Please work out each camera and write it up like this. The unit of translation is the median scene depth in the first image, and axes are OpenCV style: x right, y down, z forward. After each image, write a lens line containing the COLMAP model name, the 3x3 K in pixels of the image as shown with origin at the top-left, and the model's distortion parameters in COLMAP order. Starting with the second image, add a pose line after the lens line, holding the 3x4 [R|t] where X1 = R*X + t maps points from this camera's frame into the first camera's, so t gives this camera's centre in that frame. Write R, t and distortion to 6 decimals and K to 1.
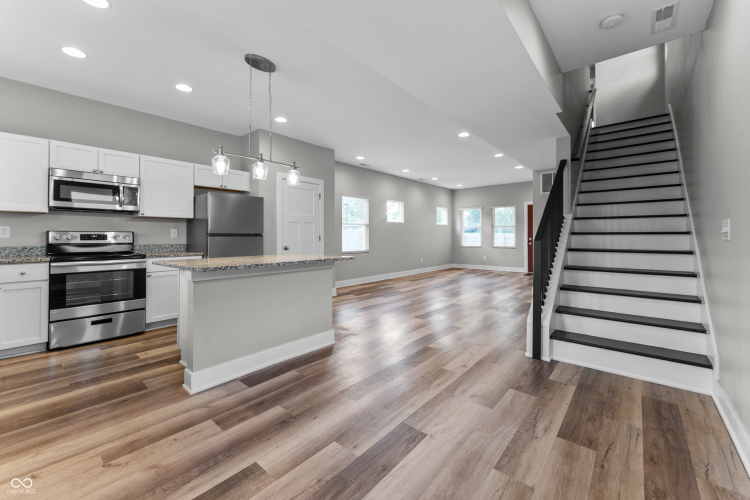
lens RADIAL K [[307.7, 0, 374.9], [0, 307.7, 242.5], [0, 0, 1]] dist [-0.001941, -0.000287]
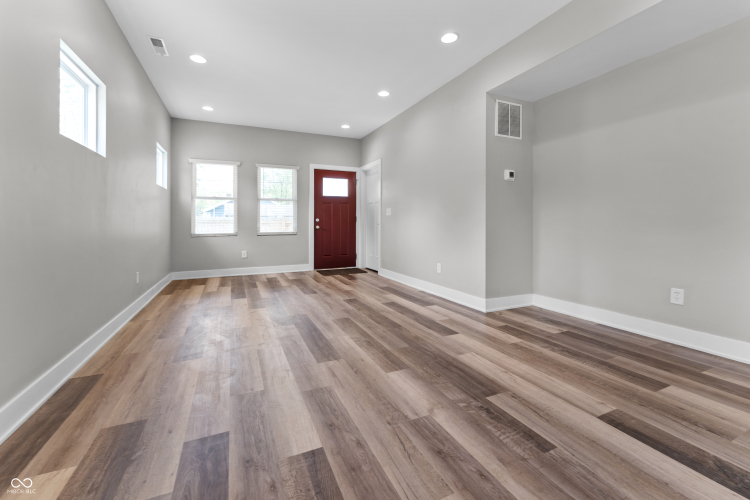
lens RADIAL K [[311.8, 0, 373.7], [0, 311.8, 221.6], [0, 0, 1]] dist [-0.000423, -0.000137]
pose [[0.424225, 0.006888, 0.905530, -0.065847], [0.021150, 0.999623, -0.017512, 0.007279], [-0.905310, 0.026581, 0.423920, 0.651613]]
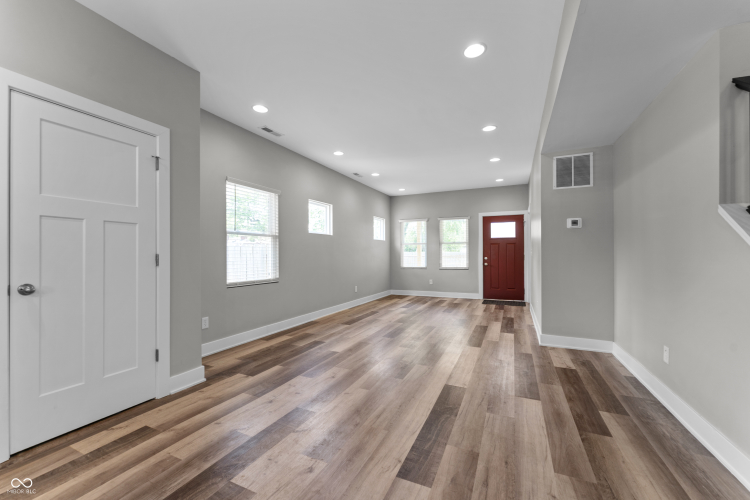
lens RADIAL K [[302.8, 0, 373.8], [0, 302.8, 256.9], [0, 0, 1]] dist [-0.000691, -0.000279]
pose [[0.962702, -0.002649, 0.270552, -0.000412], [0.006485, 0.999891, -0.013287, -0.006694], [-0.270487, 0.014546, 0.962614, 0.331026]]
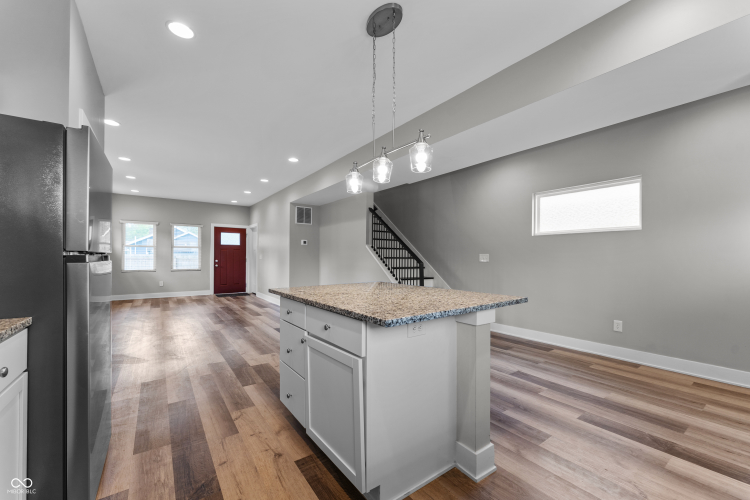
lens RADIAL K [[302.8, 0, 373.8], [0, 302.8, 256.9], [0, 0, 1]] dist [-0.000691, -0.000279]
pose [[0.239632, 0.005732, 0.970847, -0.363097], [0.013962, 0.999859, -0.009350, -0.008219], [-0.970763, 0.015796, 0.239519, 0.285414]]
